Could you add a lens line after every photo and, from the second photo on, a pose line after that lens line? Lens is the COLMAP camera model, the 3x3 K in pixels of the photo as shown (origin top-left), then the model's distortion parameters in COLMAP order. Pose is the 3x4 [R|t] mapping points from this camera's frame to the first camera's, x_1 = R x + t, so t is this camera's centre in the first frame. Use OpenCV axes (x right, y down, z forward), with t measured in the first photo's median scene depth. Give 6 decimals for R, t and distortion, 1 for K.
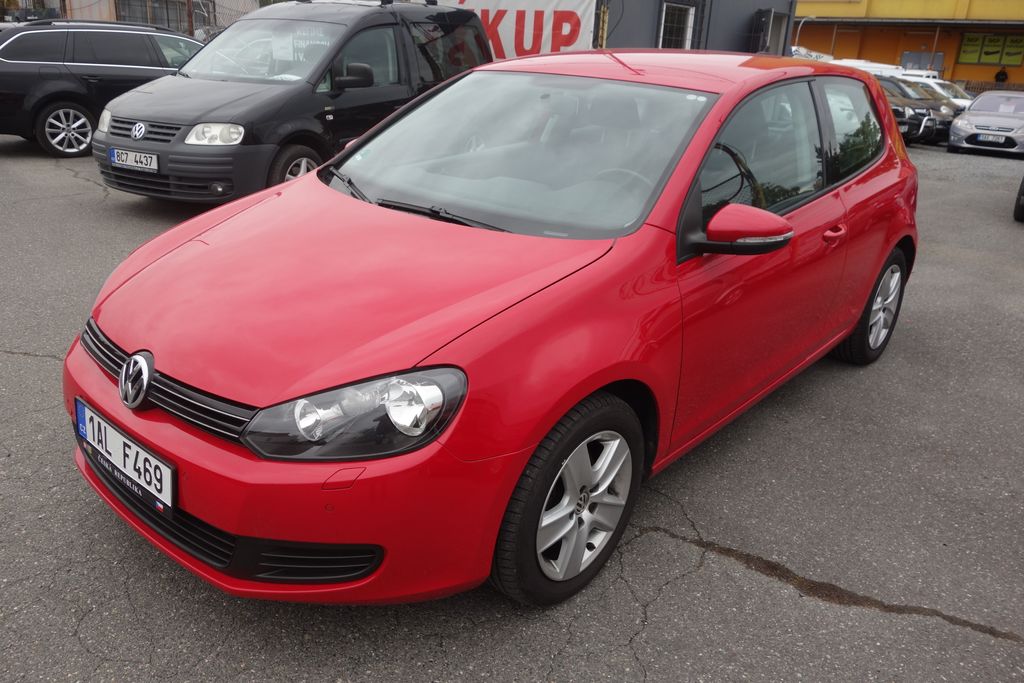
lens RADIAL K [[812.5, 0, 512.0], [0, 812.5, 341.5], [0, 0, 1]] dist [0.002389, 0.000865]
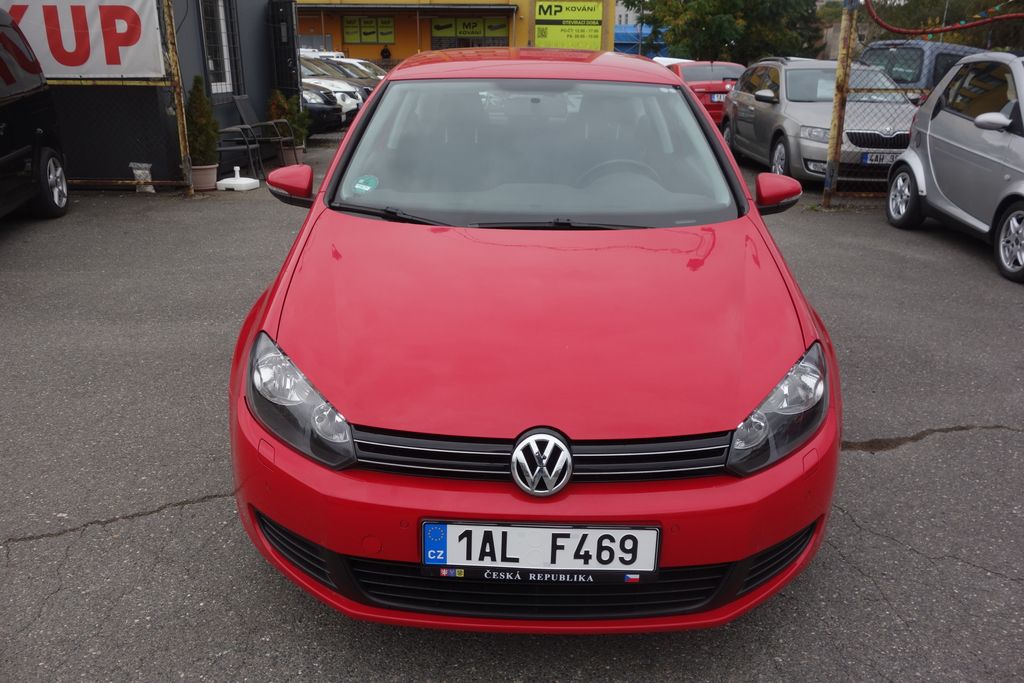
lens RADIAL K [[812.5, 0, 512.0], [0, 812.5, 341.5], [0, 0, 1]] dist [0.002389, 0.000865]
pose [[0.759375, -0.262288, 0.595445, -0.468922], [0.252746, 0.962193, 0.101508, -0.083620], [-0.599558, 0.073413, 0.796957, 0.153930]]
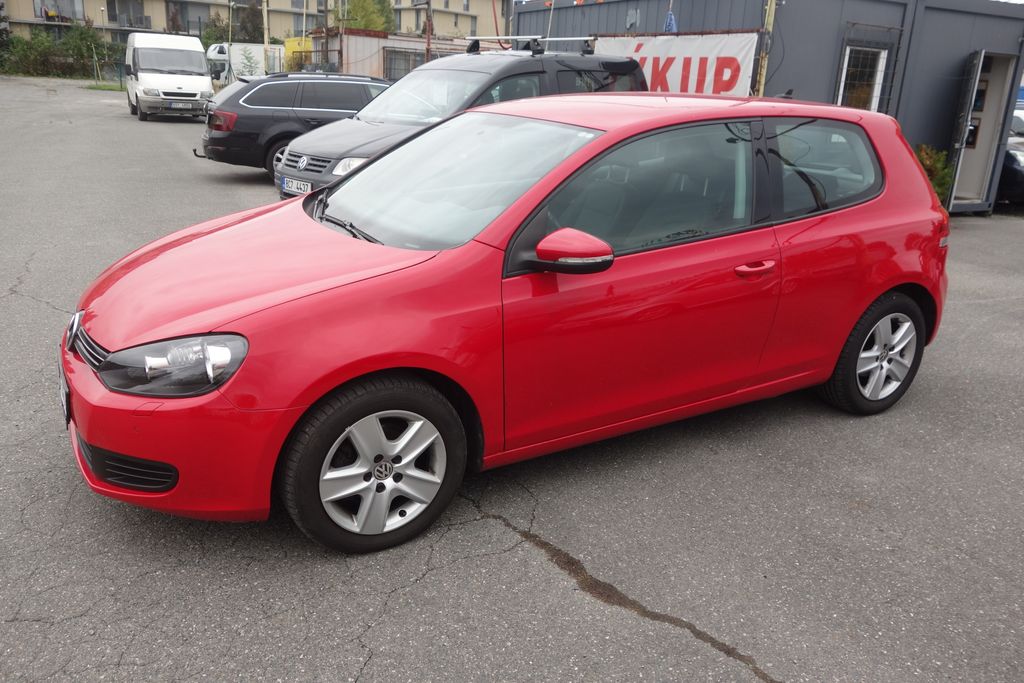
lens RADIAL K [[813.9, 0, 512.0], [0, 813.9, 341.5], [0, 0, 1]] dist [-0.001230, 0.001739]
pose [[0.947314, 0.088002, -0.307980, 0.322045], [-0.104045, 0.993920, -0.036030, 0.018936], [0.302937, 0.066176, 0.950710, -0.040805]]
